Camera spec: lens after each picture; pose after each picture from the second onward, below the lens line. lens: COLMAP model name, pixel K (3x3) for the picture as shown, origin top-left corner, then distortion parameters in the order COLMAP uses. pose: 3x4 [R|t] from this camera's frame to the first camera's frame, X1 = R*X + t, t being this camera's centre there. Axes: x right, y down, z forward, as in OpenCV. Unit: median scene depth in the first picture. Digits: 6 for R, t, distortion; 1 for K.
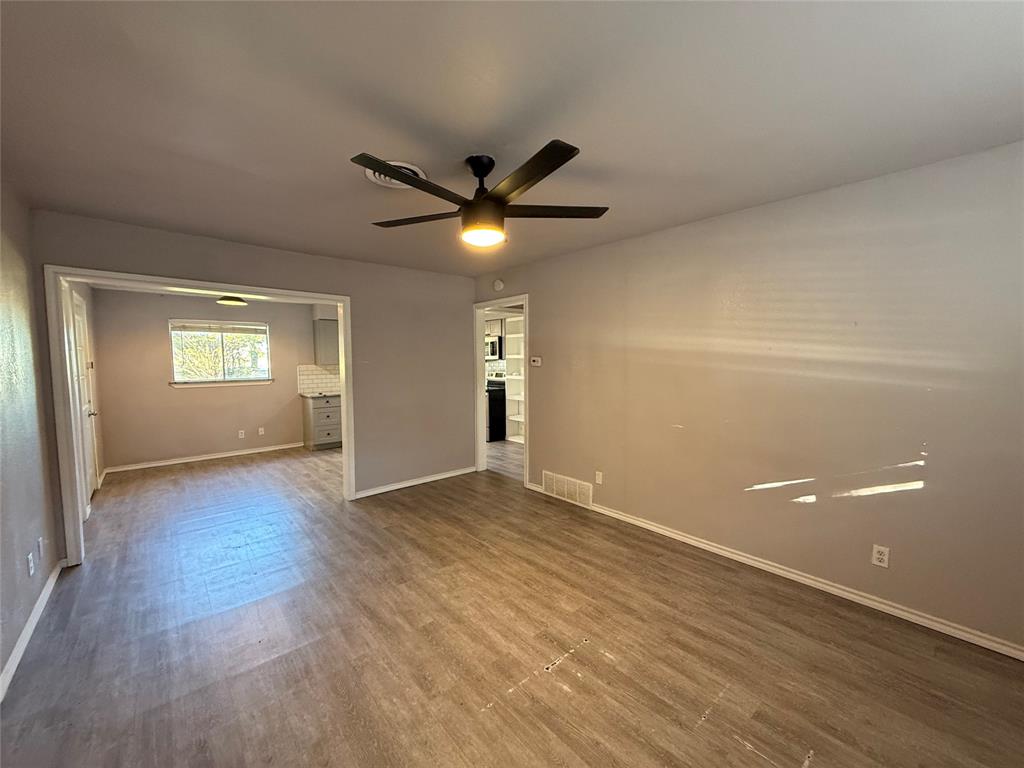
lens RADIAL K [[403.8, 0, 512.0], [0, 403.8, 384.0], [0, 0, 1]] dist [-0.000909, -0.000012]
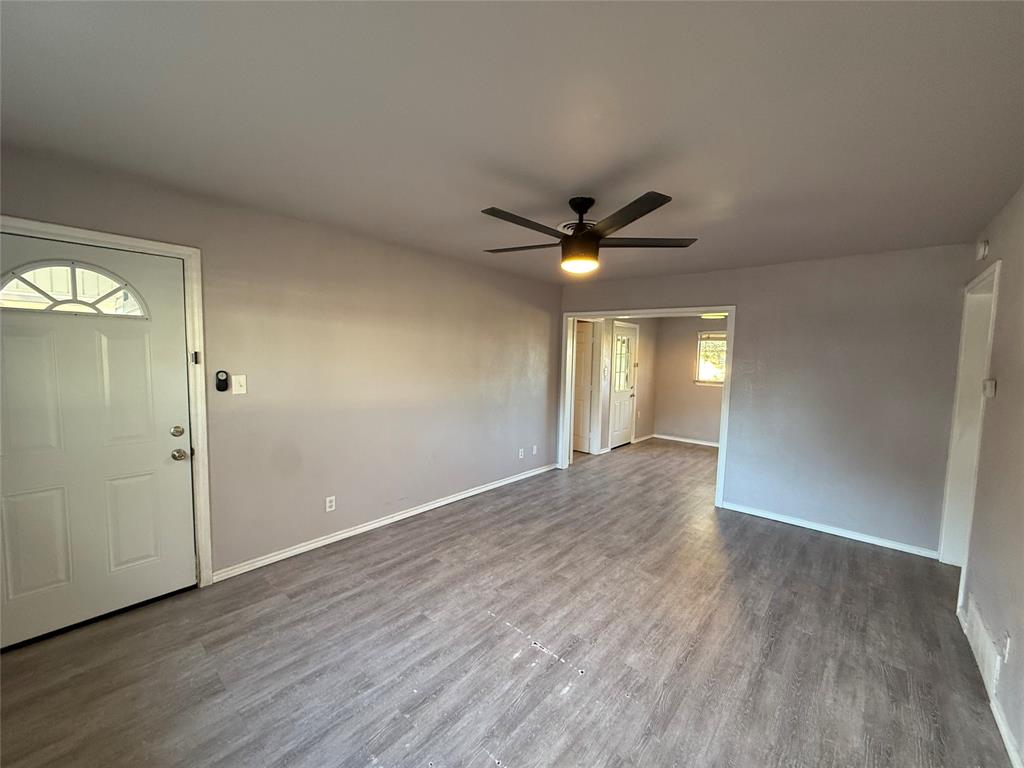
lens RADIAL K [[403.8, 0, 512.0], [0, 403.8, 384.0], [0, 0, 1]] dist [-0.000909, -0.000012]
pose [[0.146886, 0.084220, -0.985562, 0.806543], [-0.093394, 0.993098, 0.070945, -0.068158], [0.984735, 0.081625, 0.153738, 0.496395]]
